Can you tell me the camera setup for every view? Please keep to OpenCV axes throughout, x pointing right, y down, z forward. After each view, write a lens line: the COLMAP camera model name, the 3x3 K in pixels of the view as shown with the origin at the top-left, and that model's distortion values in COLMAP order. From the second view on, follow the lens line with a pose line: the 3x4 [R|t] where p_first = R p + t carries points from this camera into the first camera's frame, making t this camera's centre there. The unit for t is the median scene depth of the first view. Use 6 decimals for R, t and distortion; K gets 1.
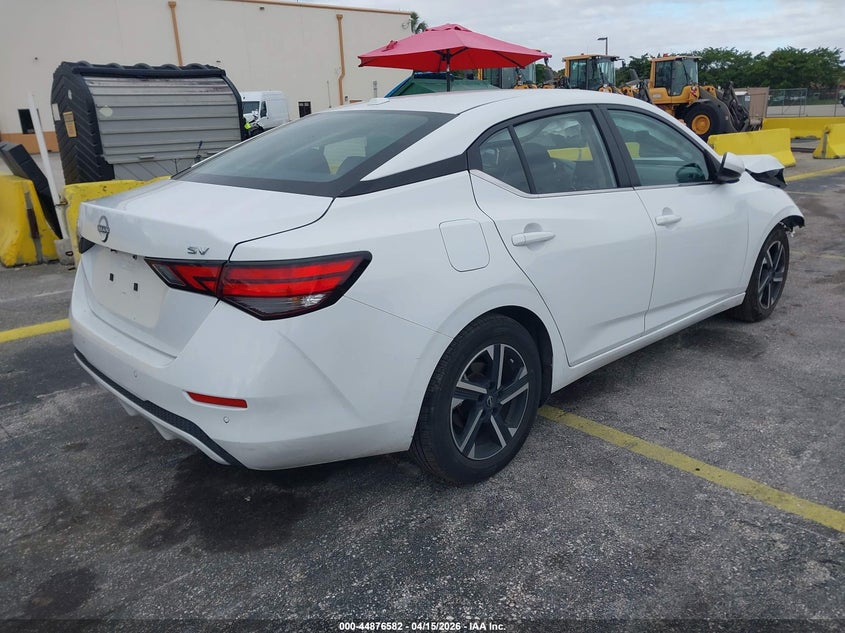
lens RADIAL K [[702.6, 0, 430.4], [0, 702.6, 315.6], [0, 0, 1]] dist [-0.001842, 0.005693]
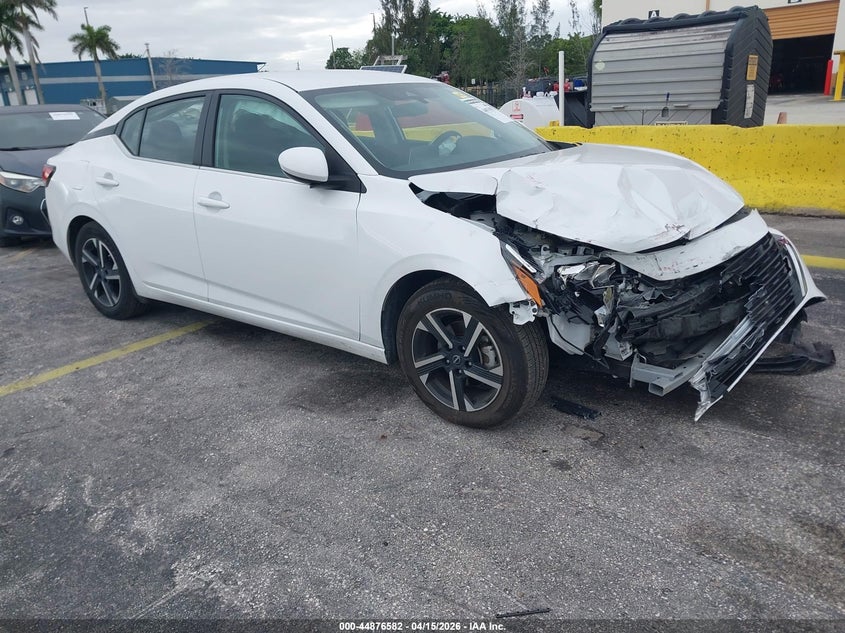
lens RADIAL K [[702.6, 0, 430.4], [0, 702.6, 315.6], [0, 0, 1]] dist [-0.001842, 0.005693]
pose [[0.109232, 0.329870, -0.937686, 1.378817], [-0.228889, 0.926328, 0.299211, -0.361376], [0.967305, 0.181943, 0.176689, 1.133907]]
